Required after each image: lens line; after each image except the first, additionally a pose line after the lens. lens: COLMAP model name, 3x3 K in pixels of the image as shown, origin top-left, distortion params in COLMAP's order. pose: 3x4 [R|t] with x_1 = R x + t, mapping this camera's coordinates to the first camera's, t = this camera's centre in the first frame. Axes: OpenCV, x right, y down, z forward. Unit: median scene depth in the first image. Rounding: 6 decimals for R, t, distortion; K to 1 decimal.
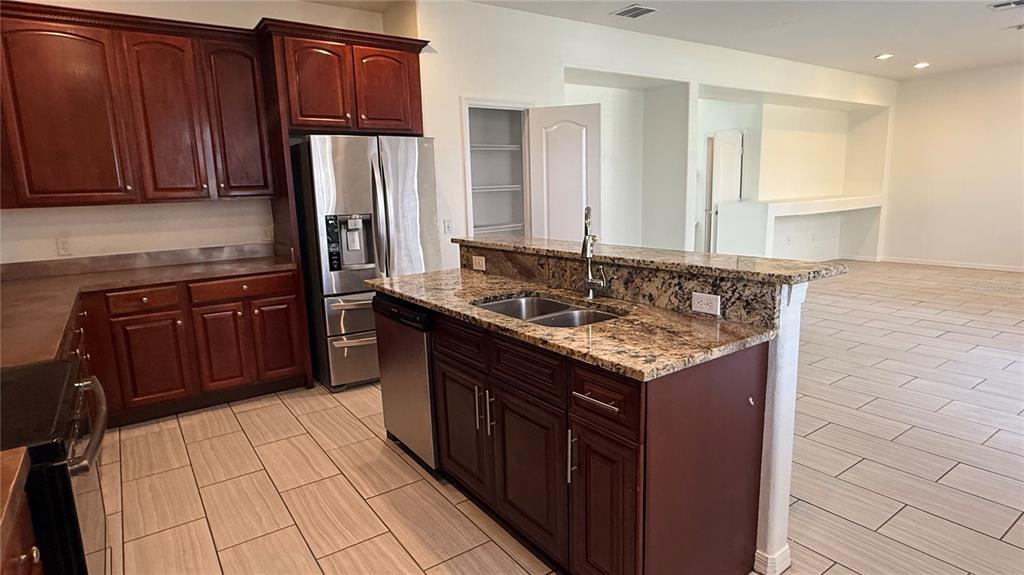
lens RADIAL K [[558.7, 0, 515.9], [0, 558.7, 289.6], [0, 0, 1]] dist [0.001868, -0.000557]
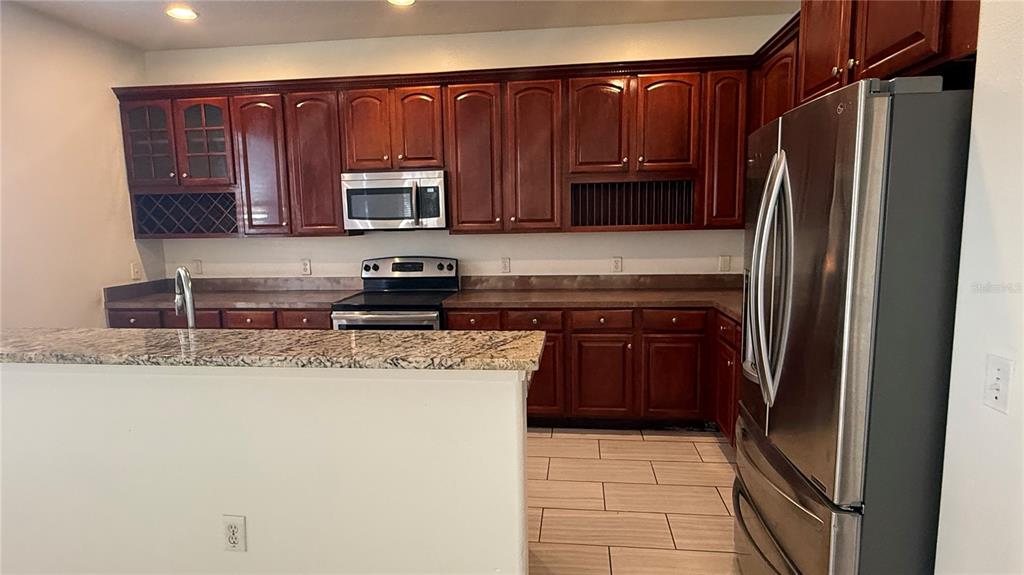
lens RADIAL K [[558.7, 0, 510.0], [0, 558.7, 288.3], [0, 0, 1]] dist [0.001868, -0.000557]
pose [[-0.670889, 0.134284, -0.729298, 0.285941], [-0.095376, 0.959674, 0.264441, -0.267278], [0.735398, 0.246968, -0.631028, 1.301616]]
